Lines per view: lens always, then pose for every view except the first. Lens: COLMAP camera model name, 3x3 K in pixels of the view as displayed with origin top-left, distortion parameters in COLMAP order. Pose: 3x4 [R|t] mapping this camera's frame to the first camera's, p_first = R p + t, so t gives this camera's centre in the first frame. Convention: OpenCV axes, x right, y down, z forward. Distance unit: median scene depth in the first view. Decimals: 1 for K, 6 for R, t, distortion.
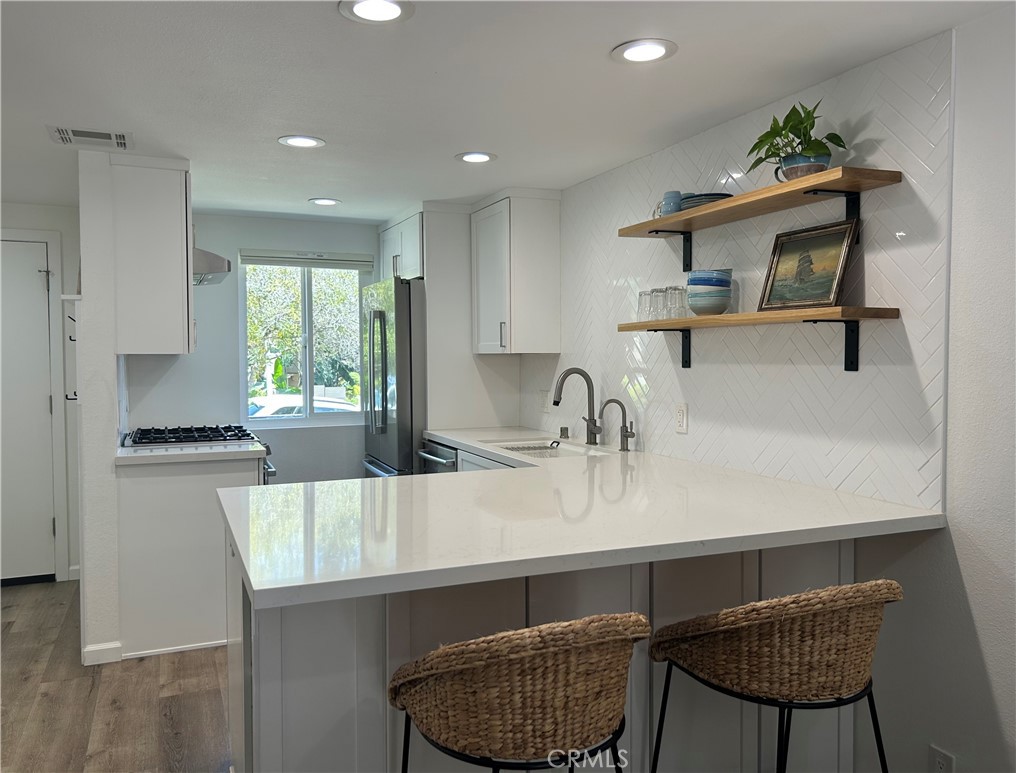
lens RADIAL K [[801.5, 0, 508.0], [0, 801.5, 386.5], [0, 0, 1]] dist [0.011719, -0.002573]
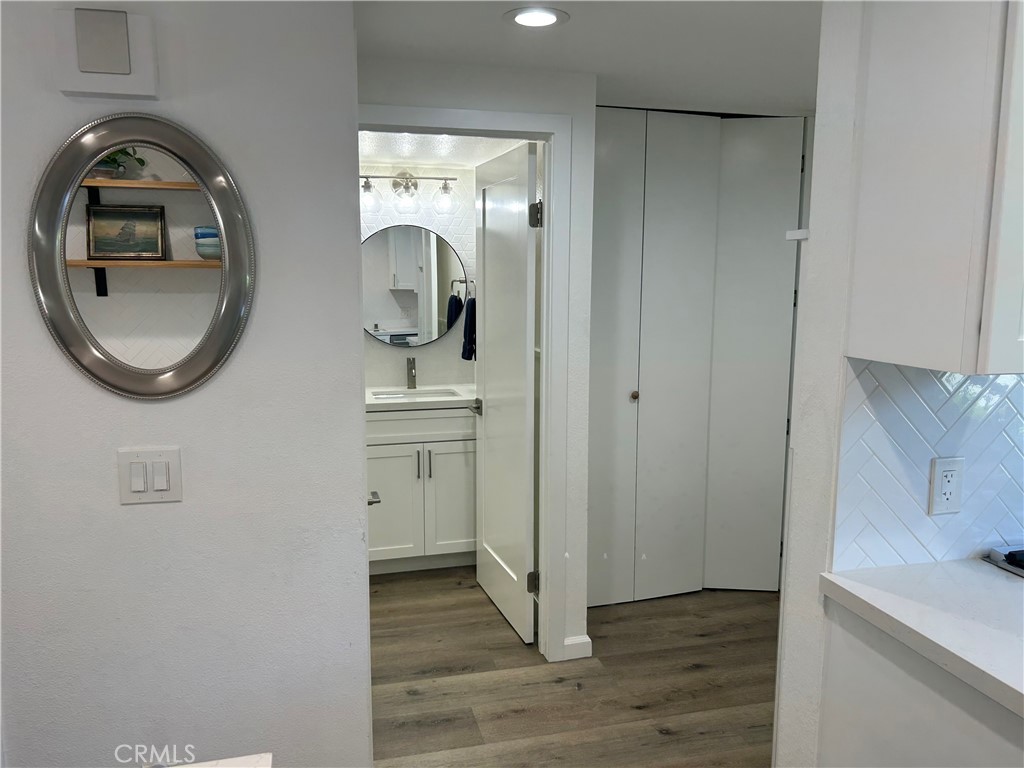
lens RADIAL K [[773.2, 0, 505.2], [0, 773.2, 384.5], [0, 0, 1]] dist [0.045336, -0.054084]
pose [[-0.152380, 0.140613, -0.978268, -0.034927], [-0.037548, 0.988289, 0.147903, -0.095003], [0.987608, 0.059269, -0.145316, 1.014838]]
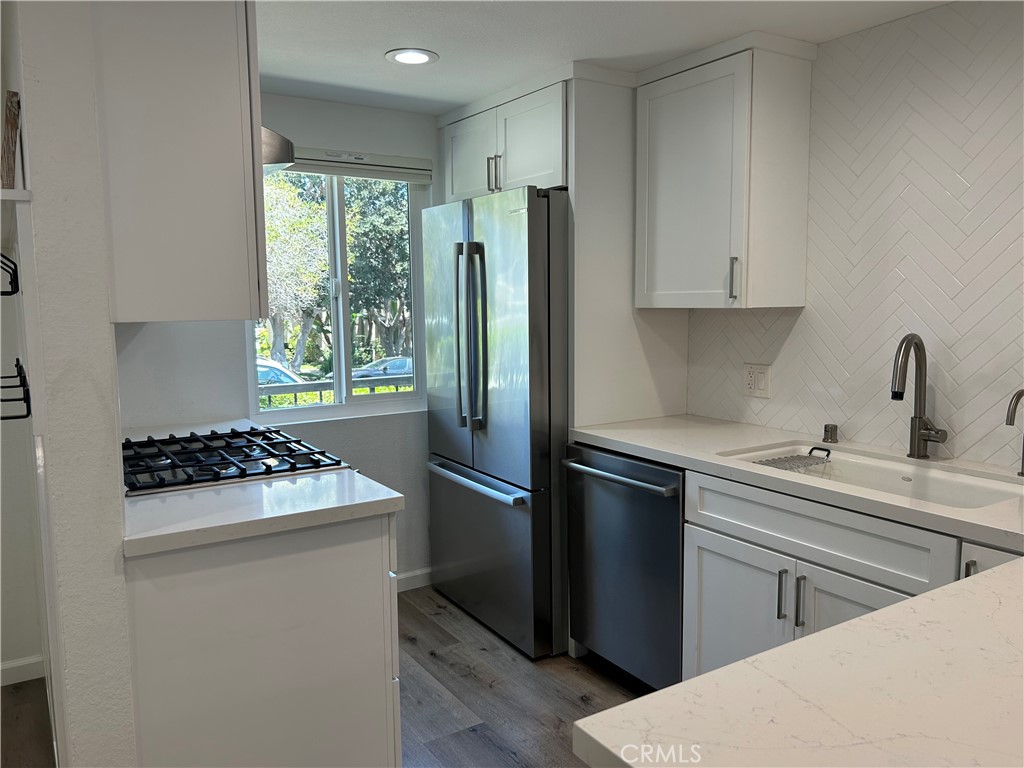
lens RADIAL K [[773.2, 0, 505.2], [0, 773.2, 384.5], [0, 0, 1]] dist [0.045336, -0.054084]
pose [[0.987073, -0.024343, 0.158410, -0.389129], [0.012613, 0.997131, 0.074636, -0.041296], [-0.159772, -0.071673, 0.984549, 0.597520]]
